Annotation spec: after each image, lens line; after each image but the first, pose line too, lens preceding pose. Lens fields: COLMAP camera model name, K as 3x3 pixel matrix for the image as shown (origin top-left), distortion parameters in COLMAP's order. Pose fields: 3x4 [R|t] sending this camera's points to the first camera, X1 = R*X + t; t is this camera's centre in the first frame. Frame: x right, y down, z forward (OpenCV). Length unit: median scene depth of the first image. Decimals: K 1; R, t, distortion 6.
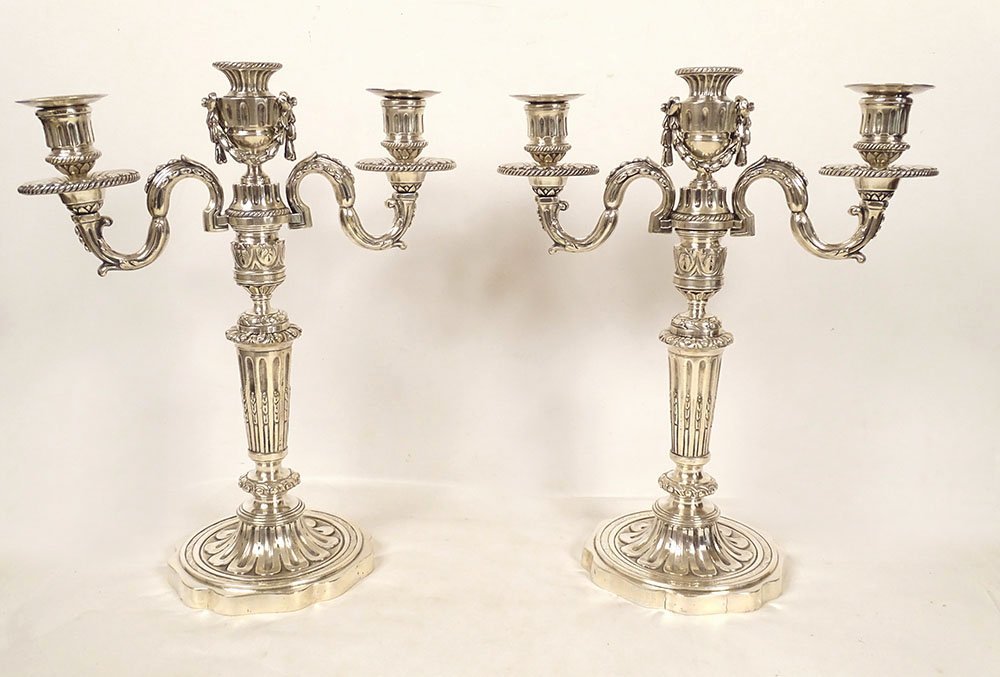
lens RADIAL K [[871.4, 0, 500.0], [0, 871.4, 338.5], [0, 0, 1]] dist [-0.005977, 0.003511]
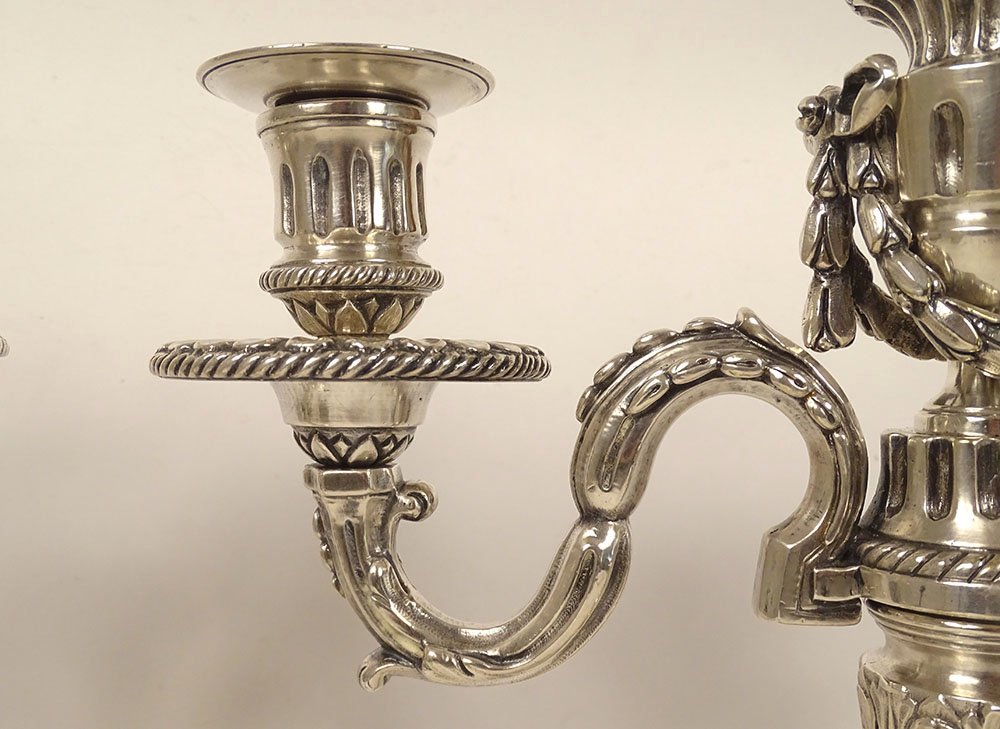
lens RADIAL K [[1185.0, 0, 500.0], [0, 1185.0, 364.5], [0, 0, 1]] dist [0.004889, 0.013742]
pose [[0.995180, 0.011771, 0.097360, 0.064103], [0.011083, 0.972911, -0.230914, -0.112281], [-0.097441, 0.230880, 0.968091, 0.658012]]
